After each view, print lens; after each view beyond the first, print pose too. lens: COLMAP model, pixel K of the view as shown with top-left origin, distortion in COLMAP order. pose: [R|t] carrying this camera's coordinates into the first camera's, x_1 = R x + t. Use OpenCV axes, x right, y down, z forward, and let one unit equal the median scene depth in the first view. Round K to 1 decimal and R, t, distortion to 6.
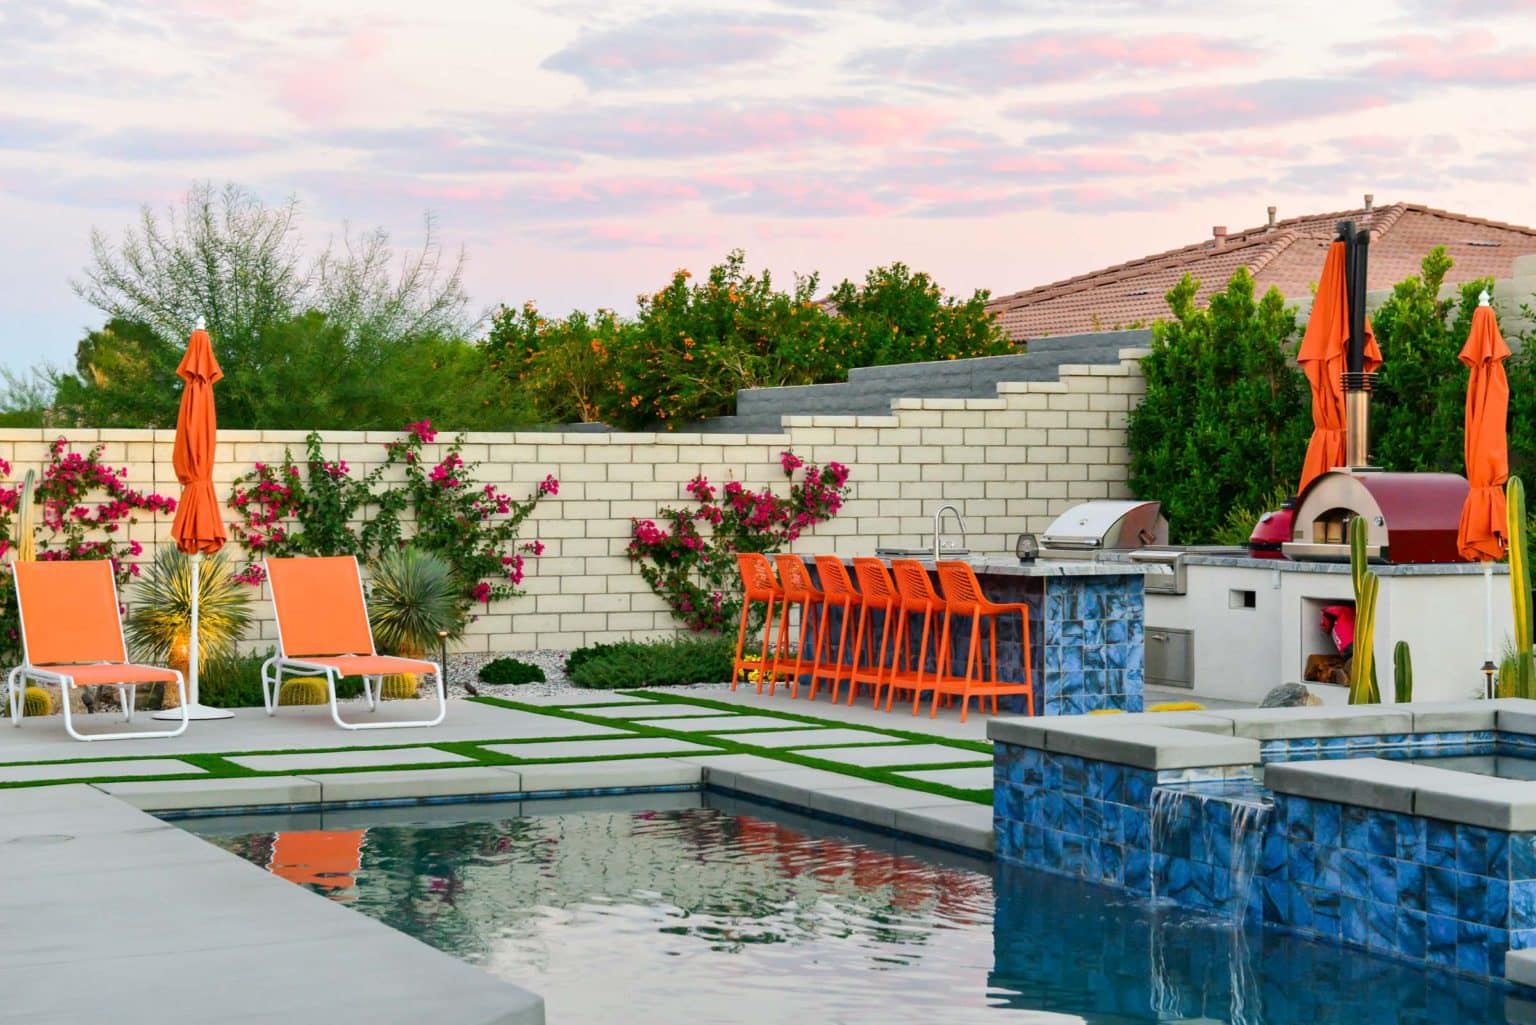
lens RADIAL K [[2915.3, 0, 768.0], [0, 2915.3, 512.5], [0, 0, 1]] dist [0.116494, -0.092337]
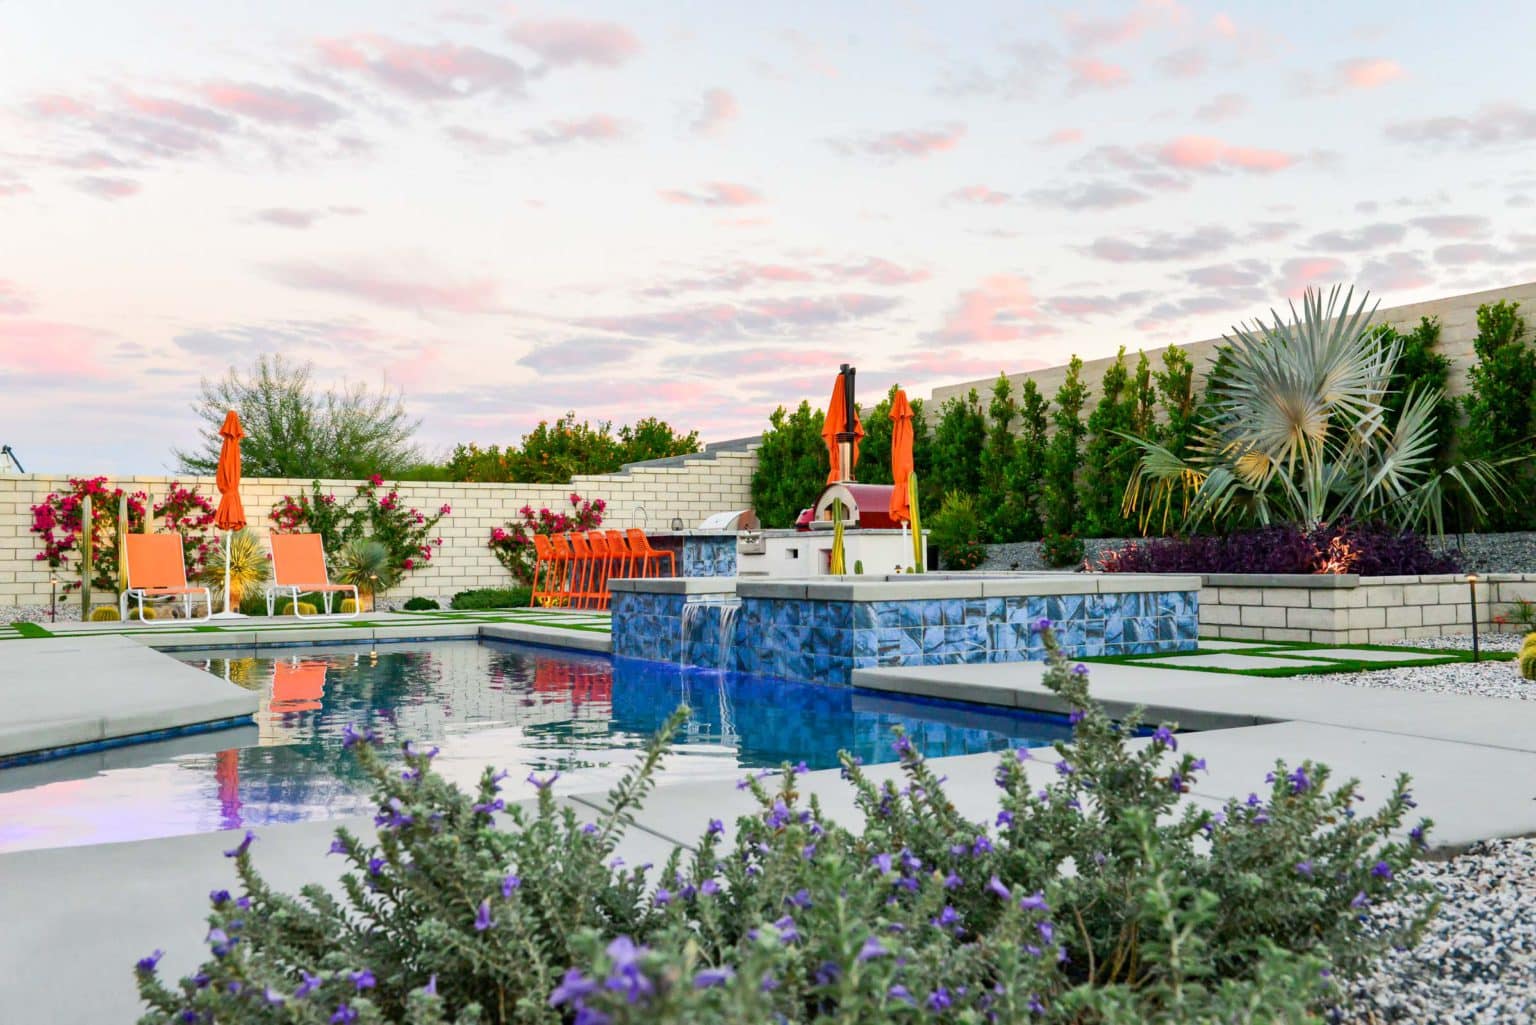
lens RADIAL K [[1394.9, 0, 768.0], [0, 1394.9, 512.5], [0, 0, 1]] dist [0.016197, 0.005093]
pose [[0.995314, -0.004903, 0.096567, 0.048399], [0.009306, 0.998935, -0.045200, 0.037146], [-0.096243, 0.045887, 0.994300, 0.067901]]
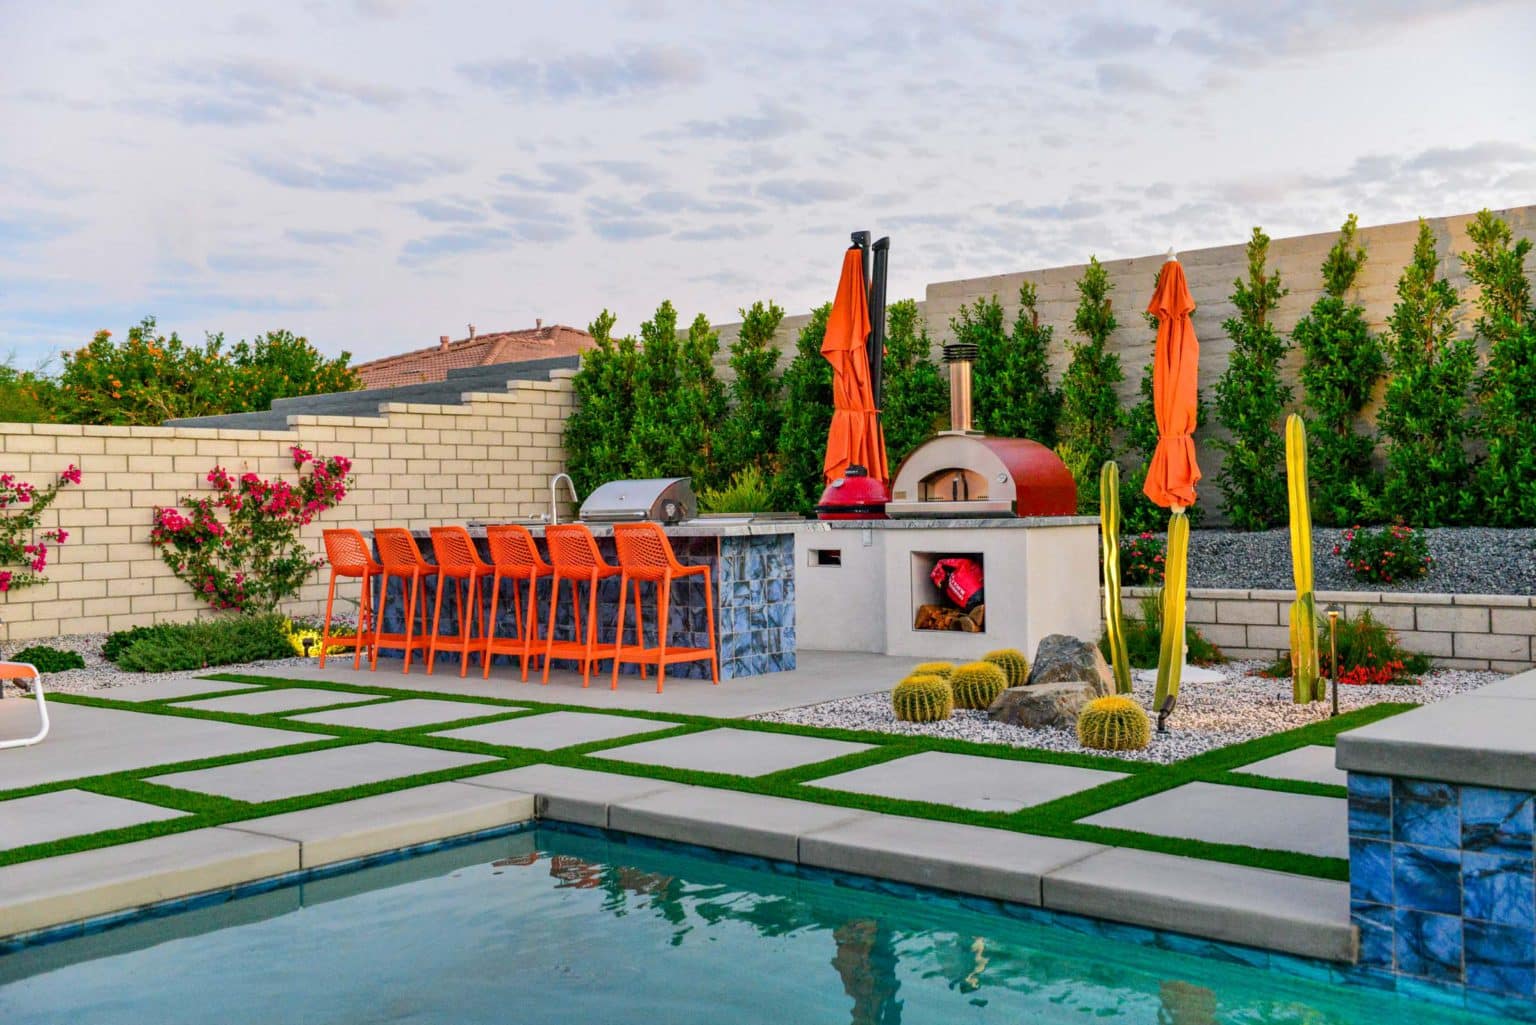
lens RADIAL K [[1536.1, 0, 768.0], [0, 1536.1, 512.5], [0, 0, 1]] dist [0.044991, 0.002077]
pose [[0.906380, -0.017931, 0.422083, -0.084968], [0.023041, 0.999710, -0.007008, 0.013685], [-0.421835, 0.016077, 0.906530, 0.409061]]
